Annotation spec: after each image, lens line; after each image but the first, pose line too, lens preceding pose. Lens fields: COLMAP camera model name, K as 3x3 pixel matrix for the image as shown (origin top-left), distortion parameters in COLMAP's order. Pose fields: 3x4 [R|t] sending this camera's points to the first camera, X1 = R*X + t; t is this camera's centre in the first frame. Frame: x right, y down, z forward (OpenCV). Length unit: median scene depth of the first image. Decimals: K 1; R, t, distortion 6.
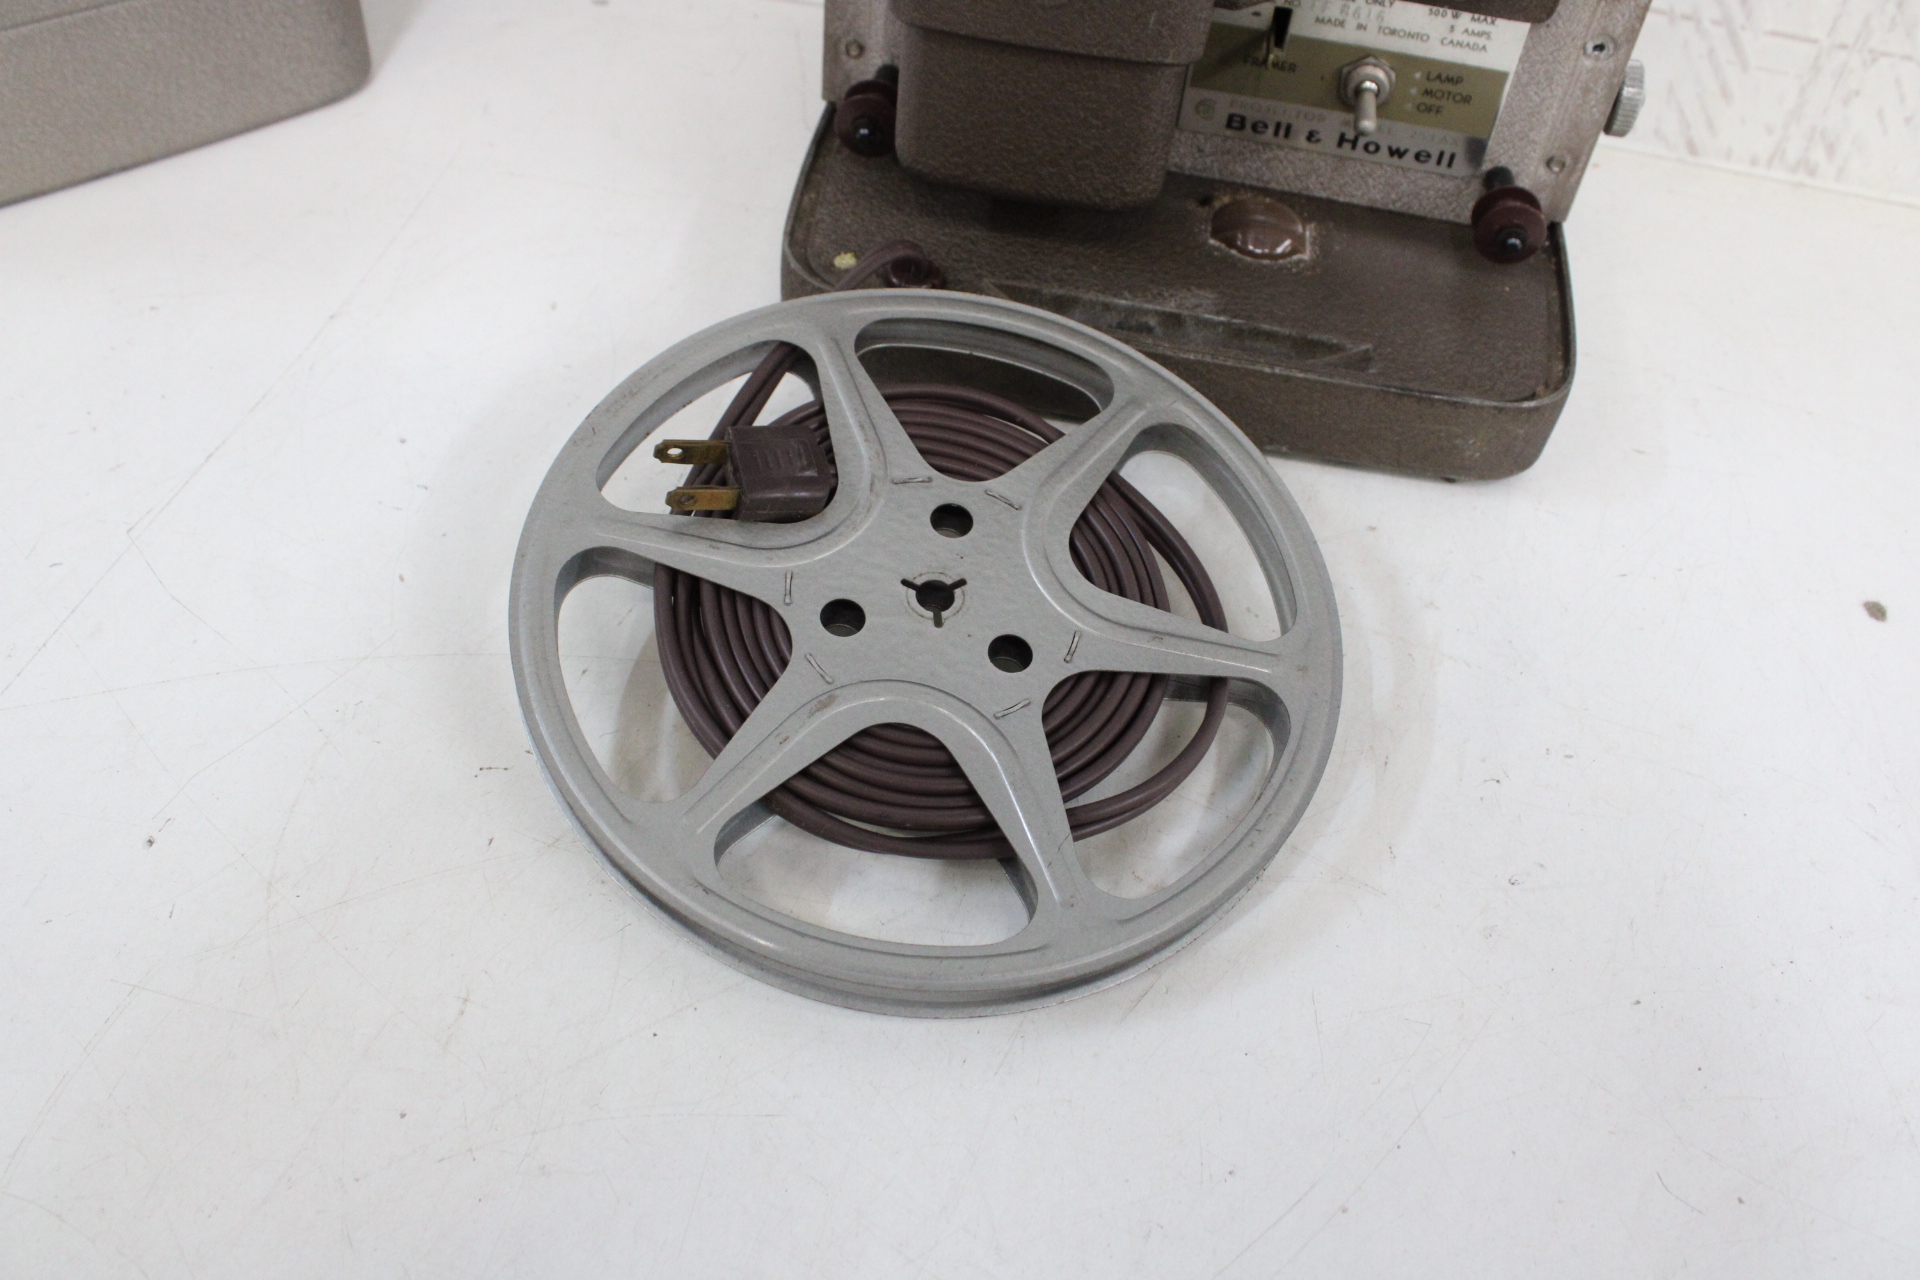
lens RADIAL K [[1818.5, 0, 960.0], [0, 1818.5, 640.0], [0, 0, 1]] dist [-0.184472, 0.290274]
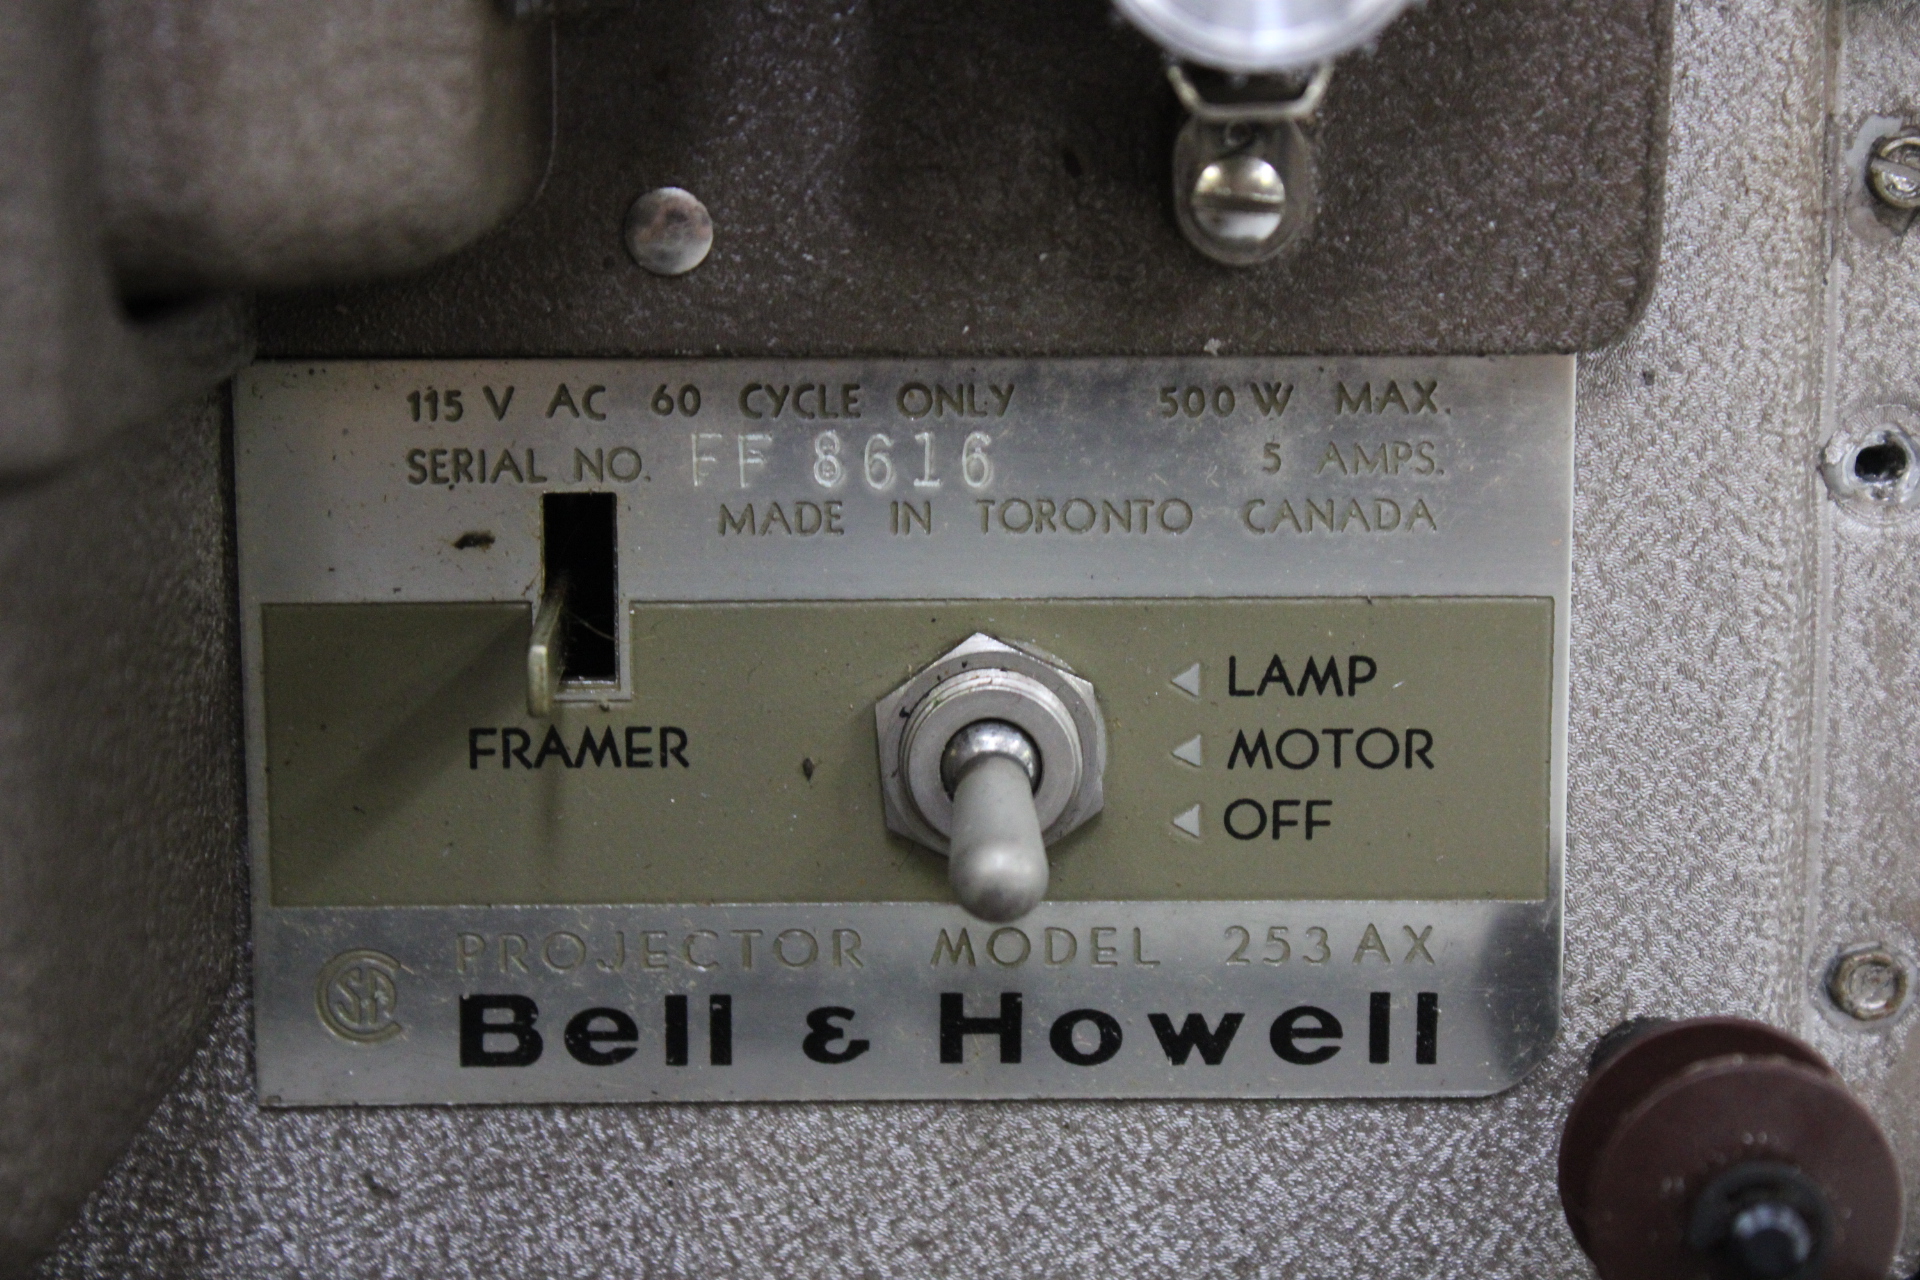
lens RADIAL K [[4299.4, 0, 960.0], [0, 4299.4, 640.0], [0, 0, 1]] dist [0.057582, 0.308131]
pose [[0.982732, -0.127822, 0.133789, 0.144901], [0.181771, 0.802106, -0.568846, 0.003164], [-0.034602, 0.583342, 0.811489, 0.507385]]
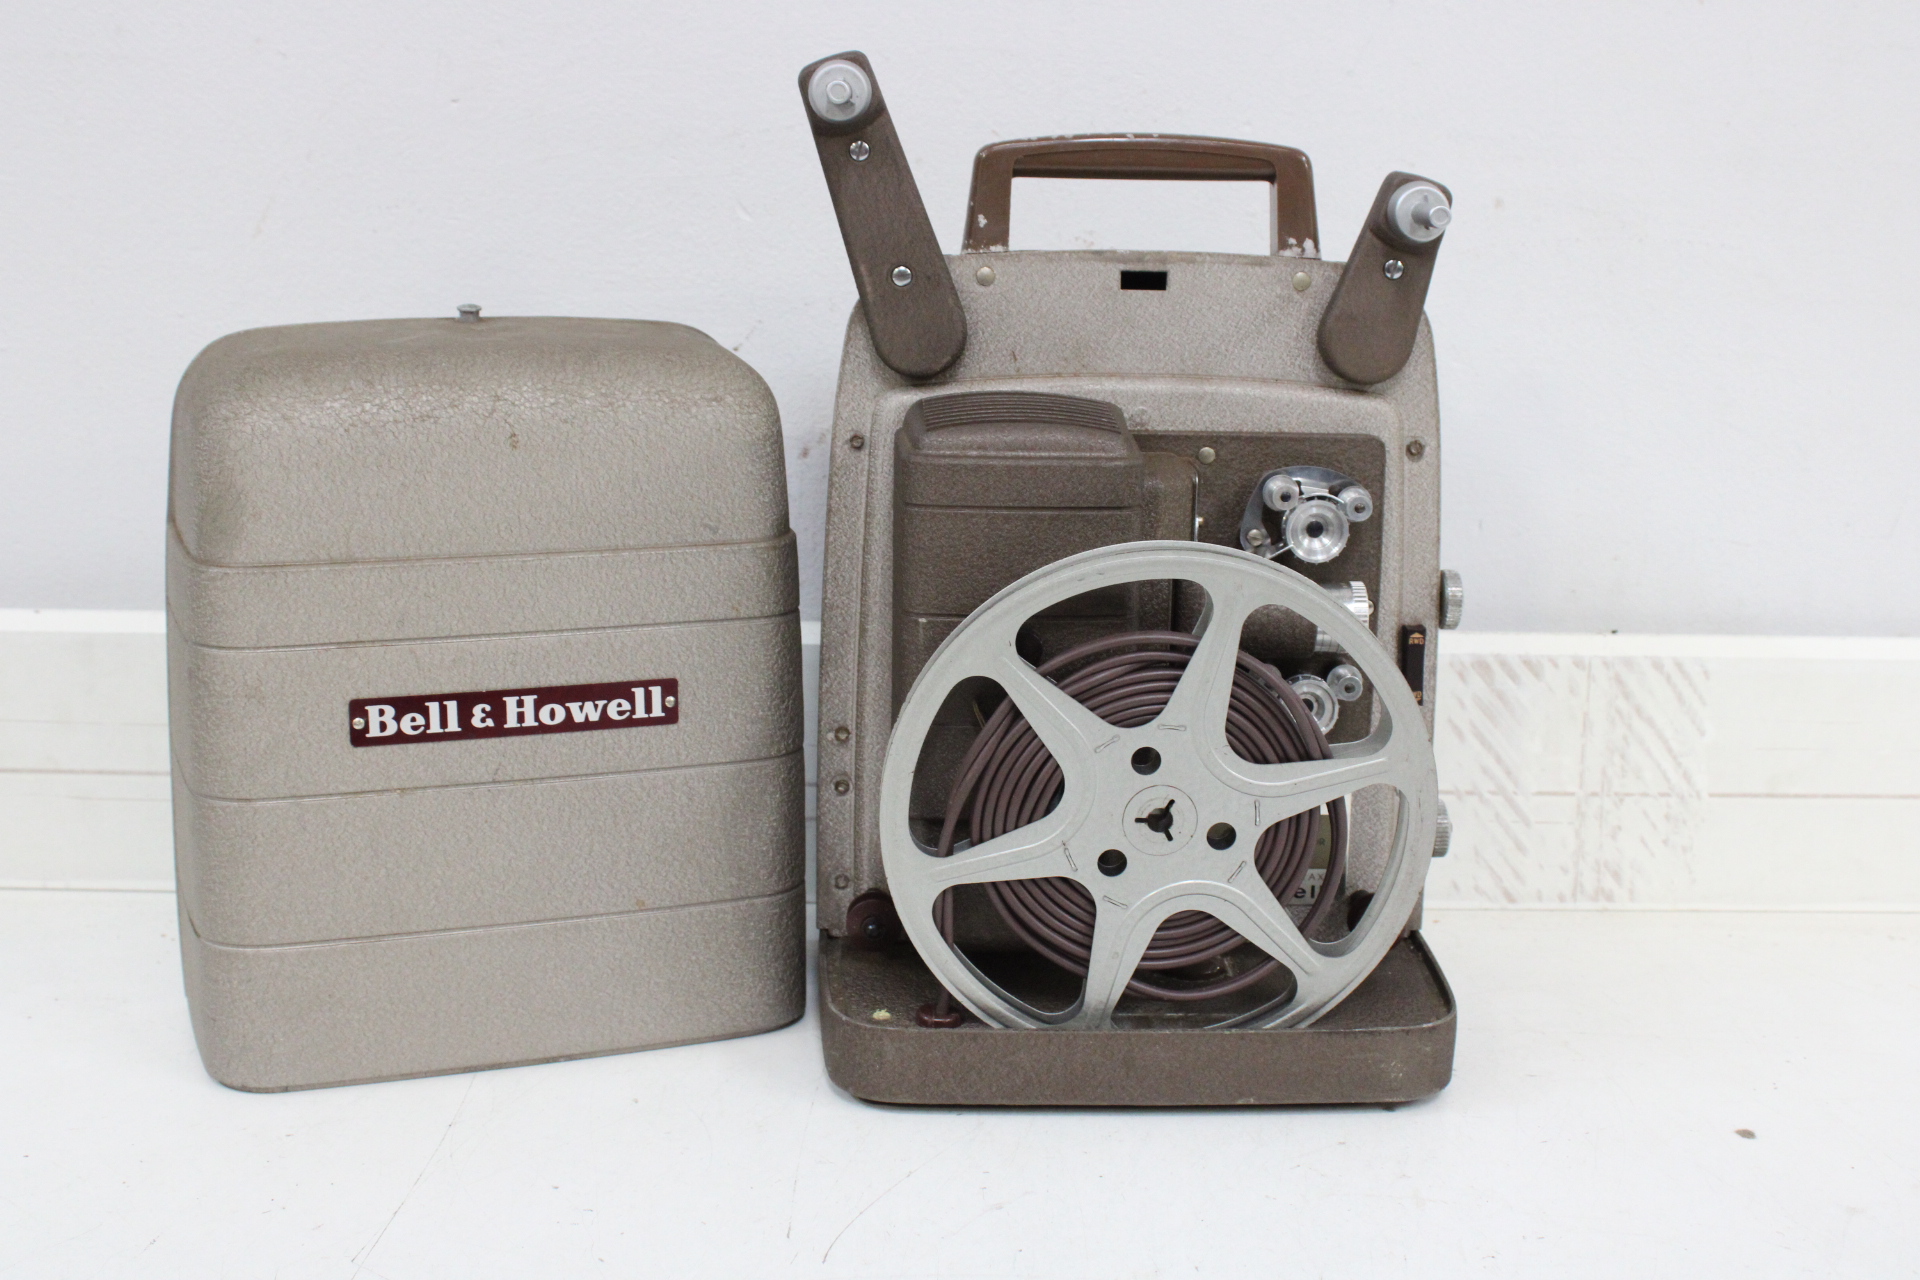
lens RADIAL K [[2520.7, 0, 960.0], [0, 2520.7, 640.0], [0, 0, 1]] dist [-0.023118, -0.000622]
pose [[0.977107, -0.125788, 0.171578, -0.255303], [0.198062, 0.832281, -0.517764, 0.452605], [-0.077672, 0.539894, 0.838142, -0.572792]]
